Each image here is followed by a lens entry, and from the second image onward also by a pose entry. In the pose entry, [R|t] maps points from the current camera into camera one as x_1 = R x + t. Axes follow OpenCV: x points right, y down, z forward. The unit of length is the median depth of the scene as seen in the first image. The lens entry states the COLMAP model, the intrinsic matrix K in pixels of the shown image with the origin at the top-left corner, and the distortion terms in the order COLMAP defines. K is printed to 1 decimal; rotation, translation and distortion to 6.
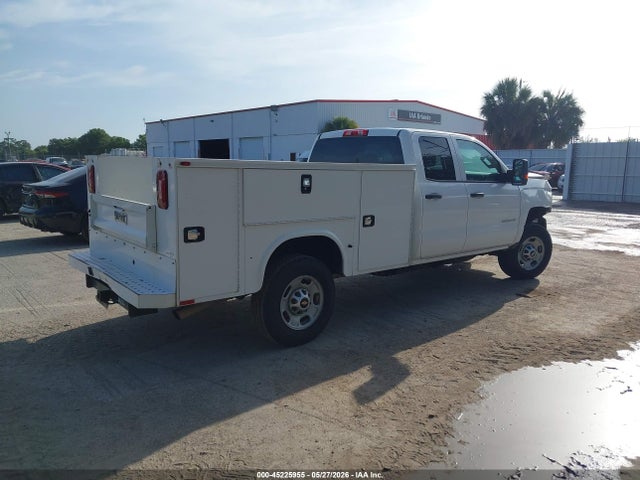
lens RADIAL K [[498.8, 0, 323.4], [0, 498.8, 242.4], [0, 0, 1]] dist [0.070973, -0.124572]
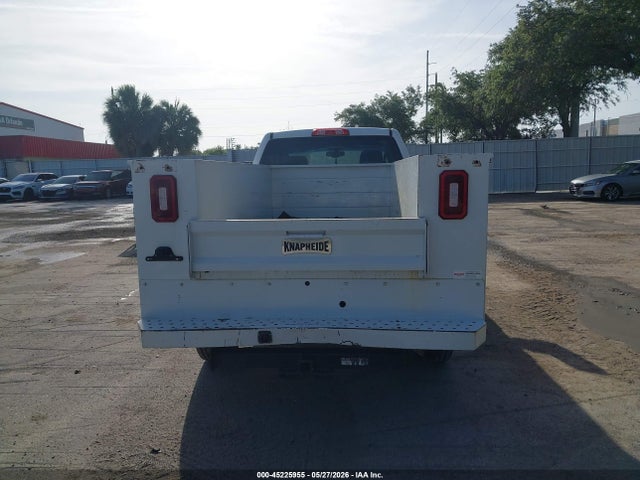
lens RADIAL K [[498.8, 0, 323.4], [0, 498.8, 242.4], [0, 0, 1]] dist [0.070973, -0.124572]
pose [[0.700930, -0.139285, 0.699498, -0.807460], [0.150975, 0.987497, 0.045348, -0.077484], [-0.697068, 0.073821, 0.713194, 0.467140]]
